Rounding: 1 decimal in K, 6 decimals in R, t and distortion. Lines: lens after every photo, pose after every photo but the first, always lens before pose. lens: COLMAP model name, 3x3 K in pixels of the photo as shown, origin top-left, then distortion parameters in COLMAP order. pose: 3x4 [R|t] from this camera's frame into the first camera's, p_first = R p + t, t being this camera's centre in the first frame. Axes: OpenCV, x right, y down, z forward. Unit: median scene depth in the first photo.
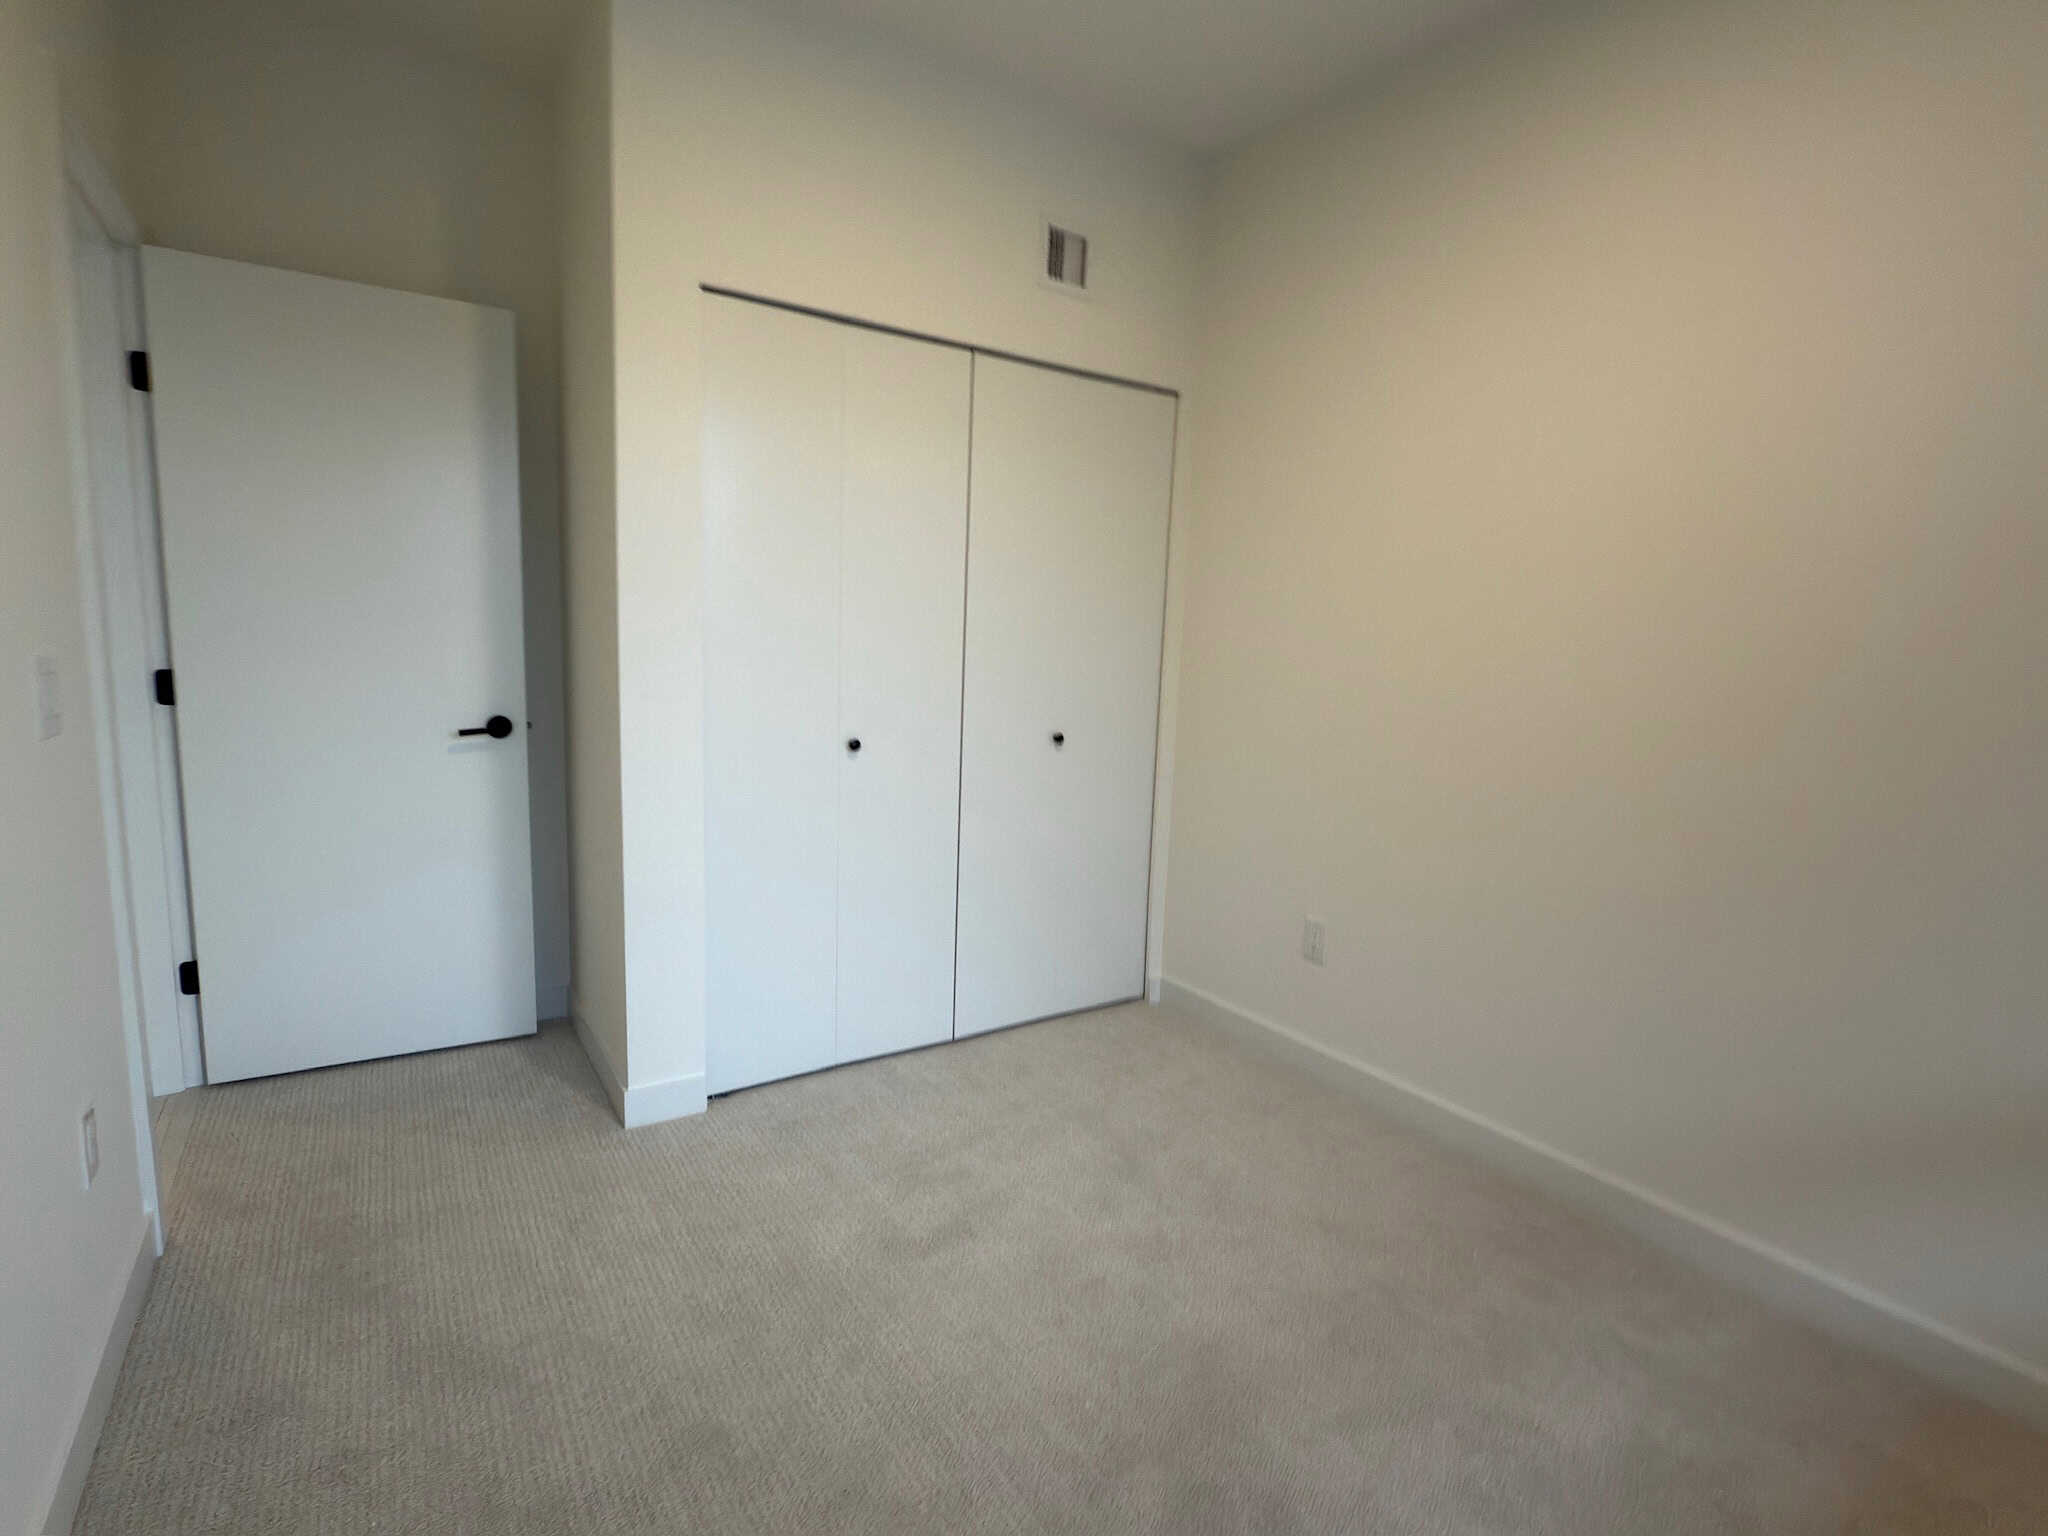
lens RADIAL K [[971.0, 0, 1018.3], [0, 971.0, 782.0], [0, 0, 1]] dist [0.000692, 0.000095]
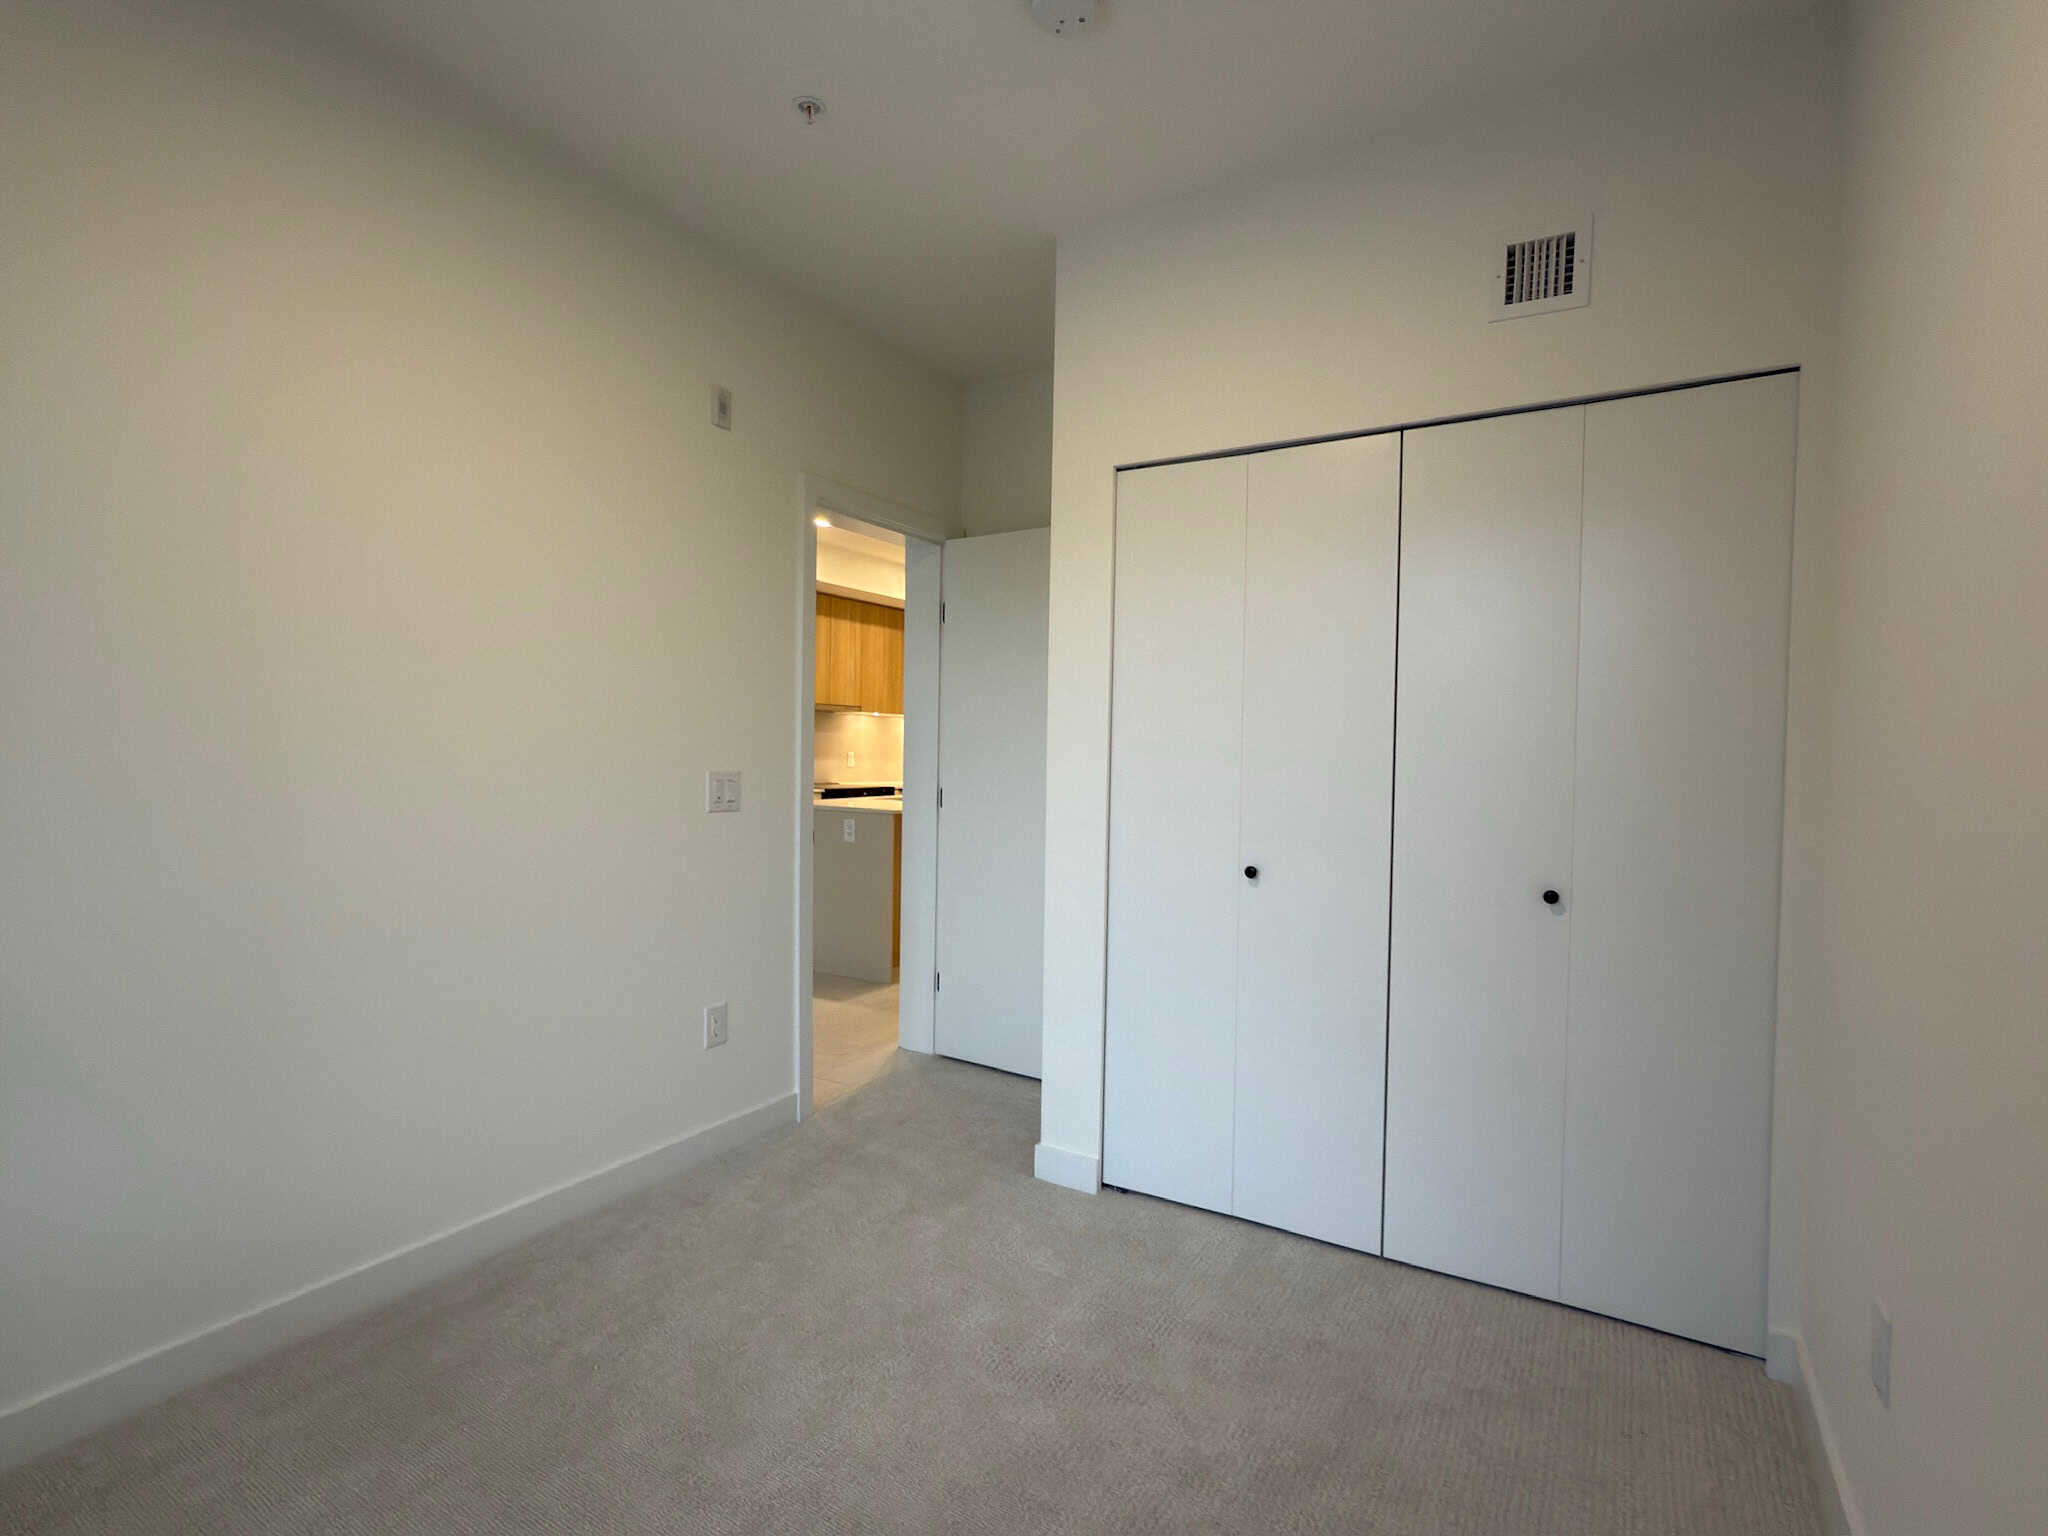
lens RADIAL K [[978.1, 0, 1027.5], [0, 978.1, 777.4], [0, 0, 1]] dist [0.000523, -0.000069]
pose [[0.436154, -0.003551, -0.899865, 0.594686], [-0.130396, 0.989188, -0.067104, -0.035506], [0.890374, 0.146607, 0.430976, 0.373388]]
